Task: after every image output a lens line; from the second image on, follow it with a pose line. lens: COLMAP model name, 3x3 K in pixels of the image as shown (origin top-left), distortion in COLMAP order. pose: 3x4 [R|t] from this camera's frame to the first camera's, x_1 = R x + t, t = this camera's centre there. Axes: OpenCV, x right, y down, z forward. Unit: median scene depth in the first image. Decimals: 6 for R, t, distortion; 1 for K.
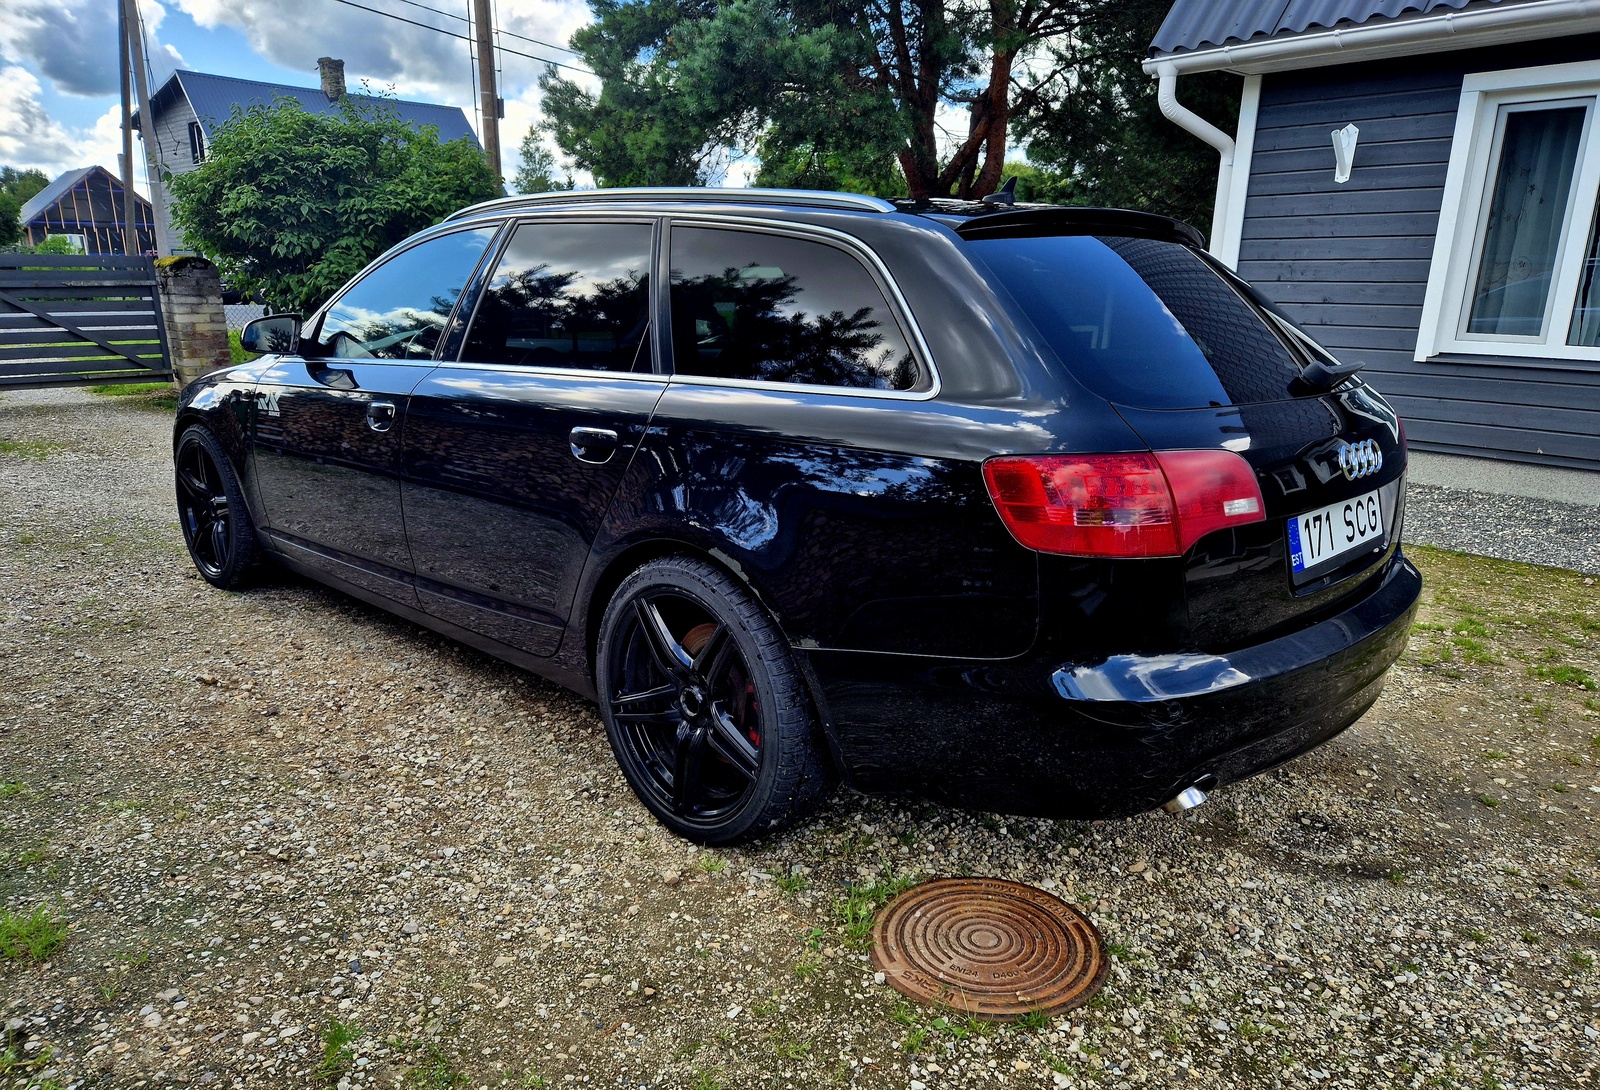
lens RADIAL K [[1082.6, 0, 800.0], [0, 1082.6, 545.0], [0, 0, 1]] dist [0.000699, -0.000532]
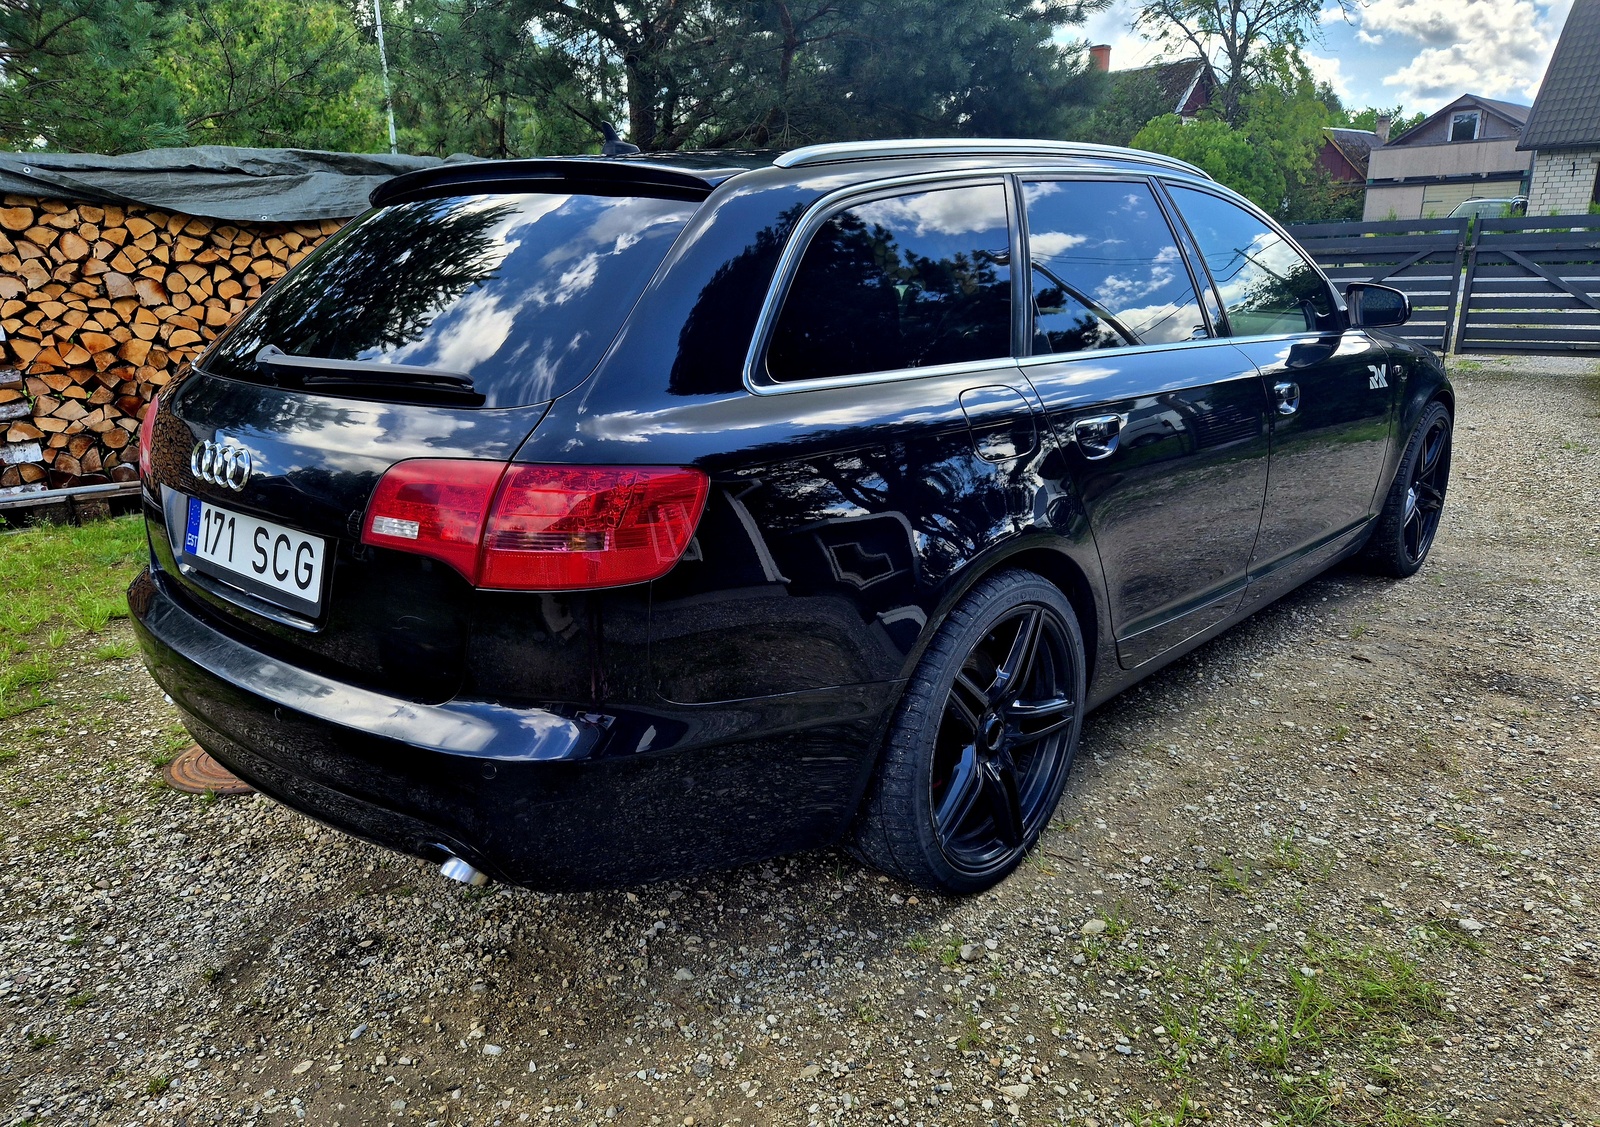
lens RADIAL K [[1164.9, 0, 800.0], [0, 1164.9, 563.5], [0, 0, 1]] dist [0.006967, 0.004460]
pose [[0.035894, 0.252712, -0.966876, 1.323991], [-0.208814, 0.948040, 0.240037, -0.294758], [0.977297, 0.193281, 0.086798, 1.276628]]
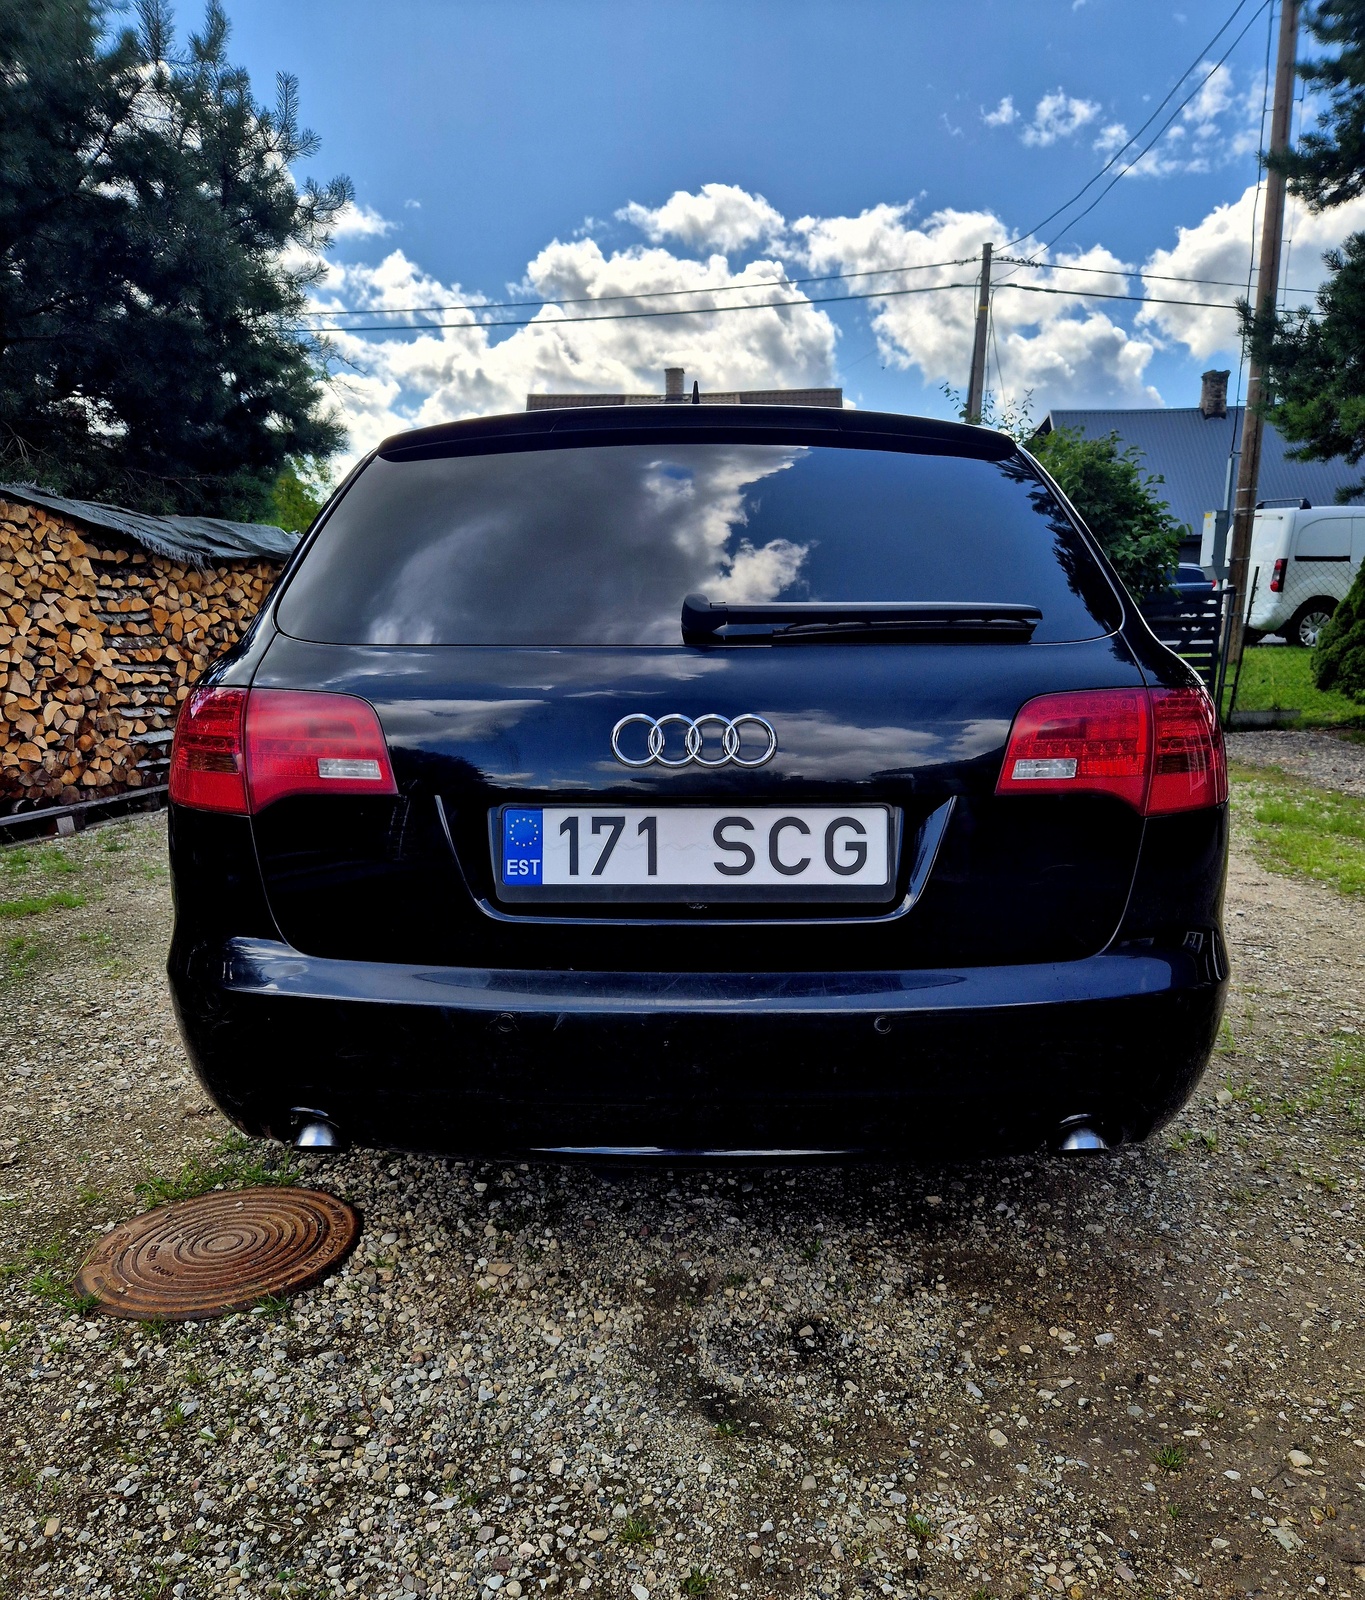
lens RADIAL K [[1248.3, 0, 682.5], [0, 1248.3, 800.0], [0, 0, 1]] dist [0.036809, -0.000348]
pose [[0.691950, 0.082633, -0.717200, 0.992545], [-0.152305, 0.987778, -0.033134, -0.017133], [0.705697, 0.132160, 0.696079, 0.430930]]
